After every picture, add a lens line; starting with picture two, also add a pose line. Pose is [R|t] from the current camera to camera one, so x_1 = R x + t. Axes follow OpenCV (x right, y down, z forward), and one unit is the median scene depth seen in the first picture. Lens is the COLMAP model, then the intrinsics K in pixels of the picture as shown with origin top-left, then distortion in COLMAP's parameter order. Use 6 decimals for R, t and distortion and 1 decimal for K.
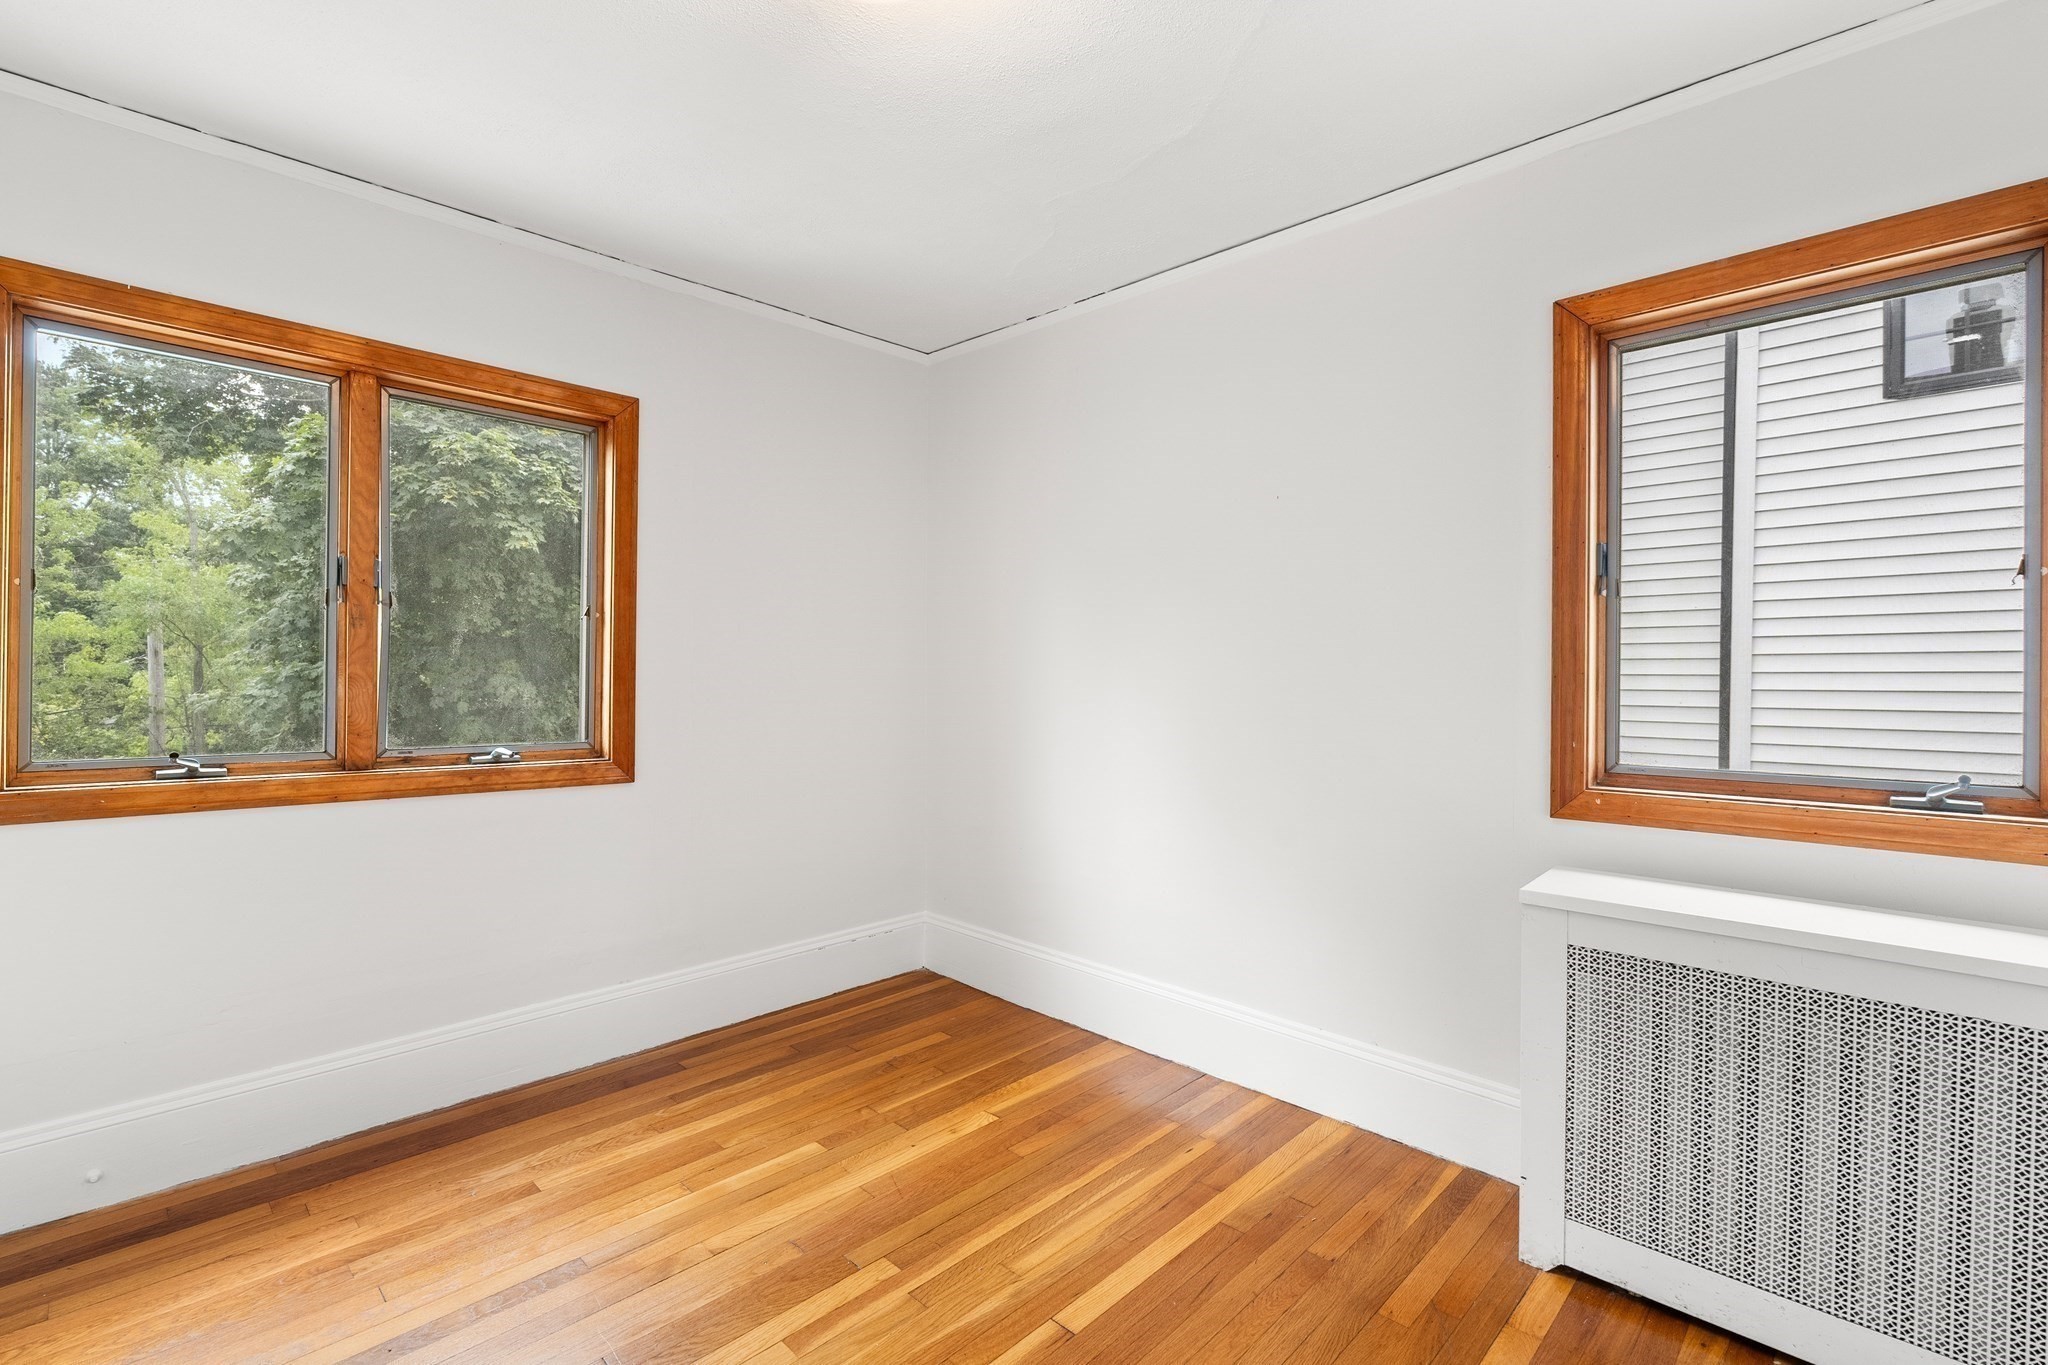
lens RADIAL K [[919.5, 0, 1011.5], [0, 919.5, 676.7], [0, 0, 1]] dist [-0.021088, -0.000120]
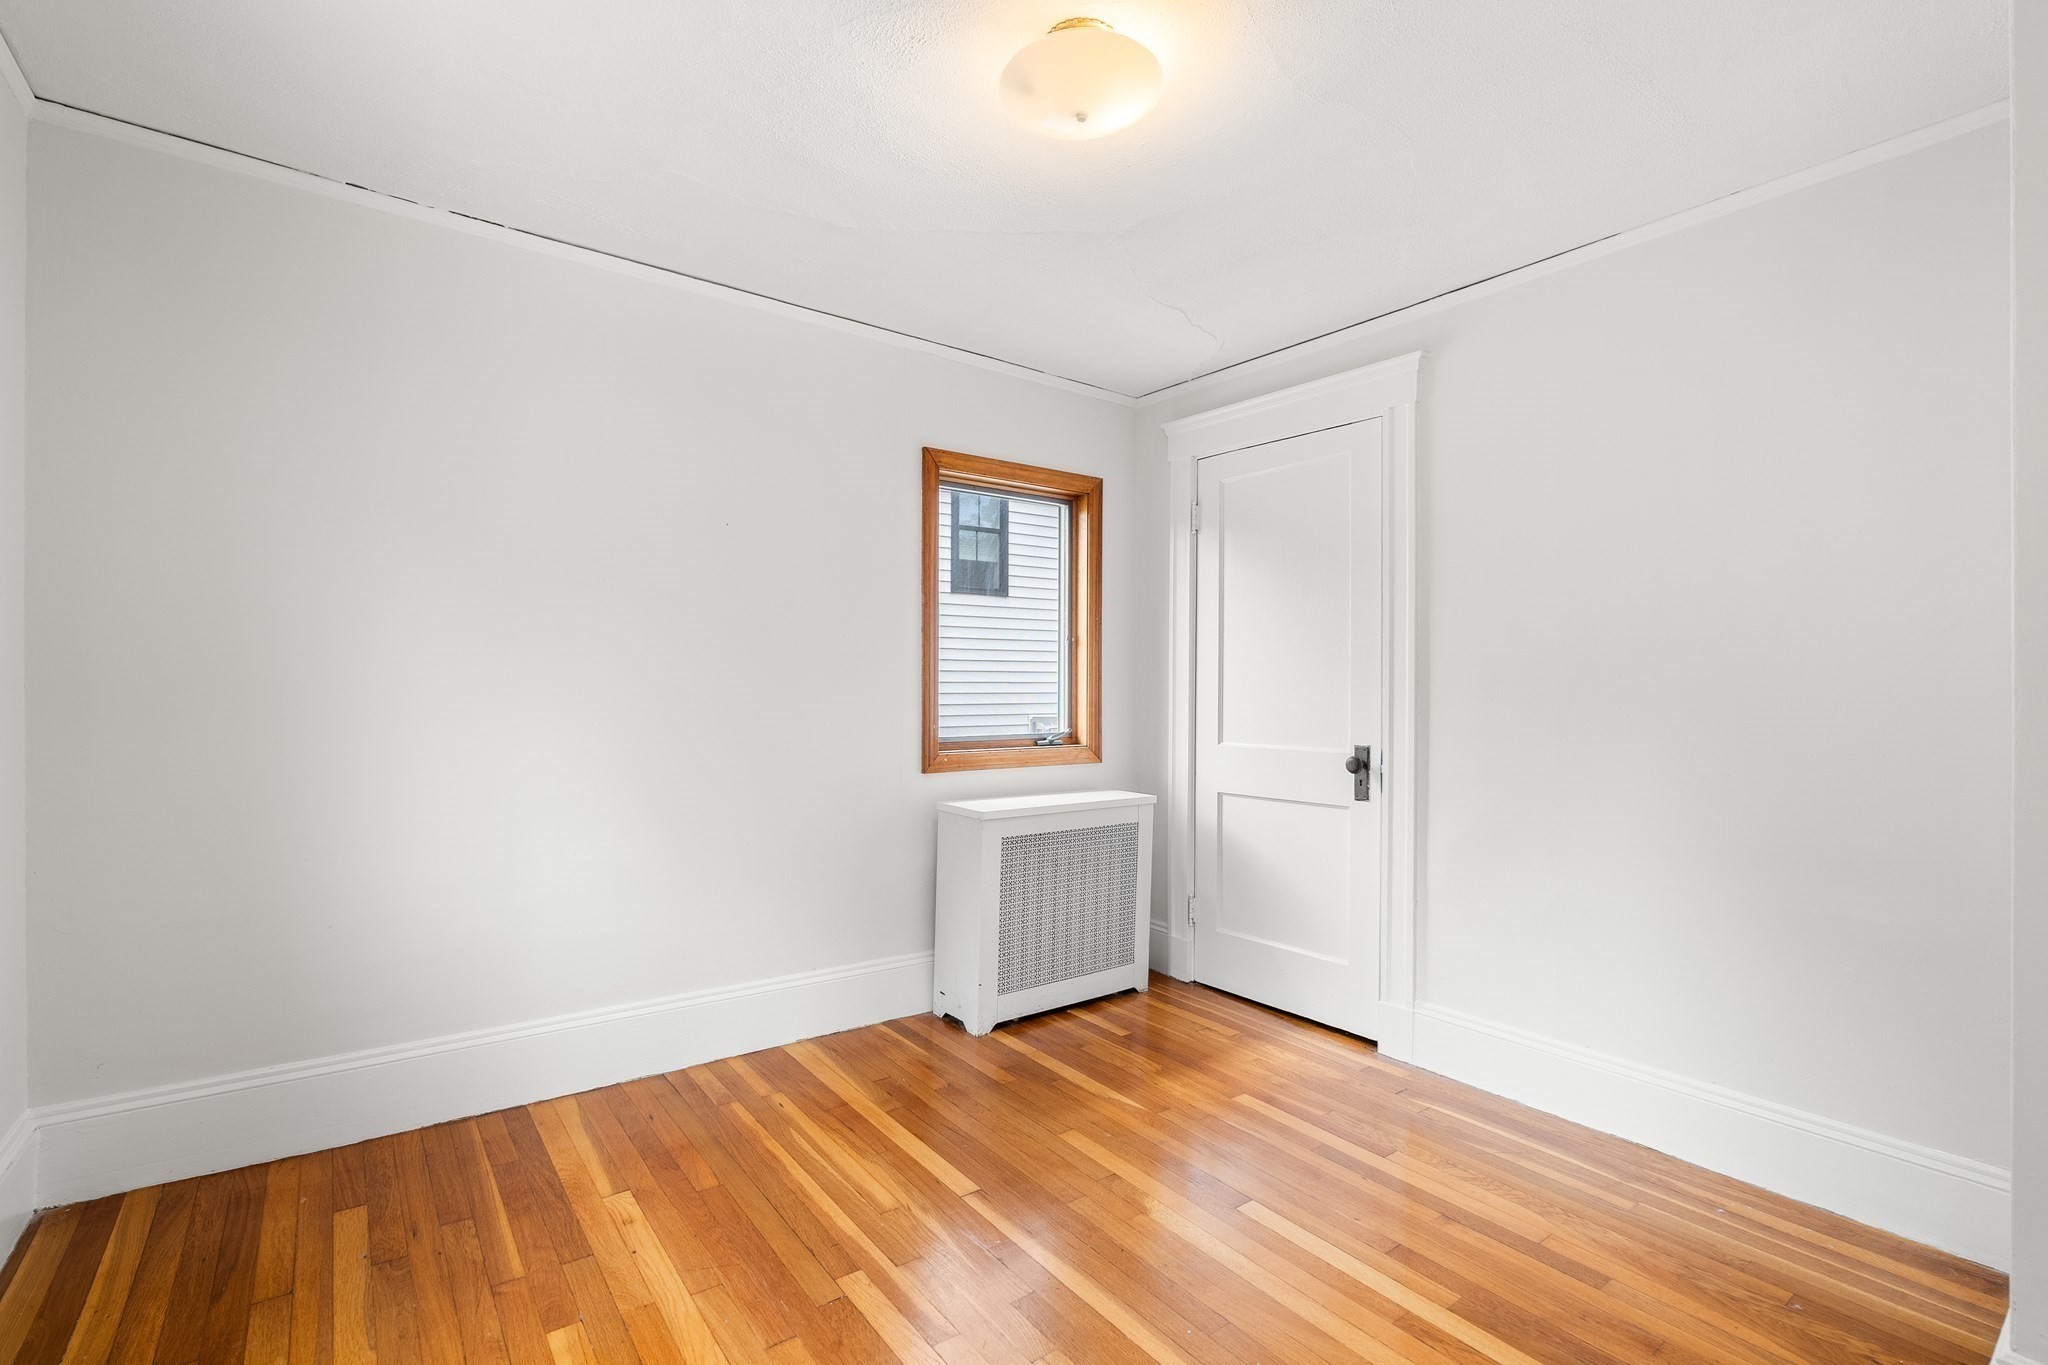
lens RADIAL K [[932.5, 0, 1022.5], [0, 932.5, 688.1], [0, 0, 1]] dist [-0.003230, 0.000203]
pose [[0.151532, -0.003962, 0.988444, -0.877186], [-0.003834, 0.999982, 0.004596, -0.002271], [-0.988445, -0.004486, 0.151514, 0.523191]]
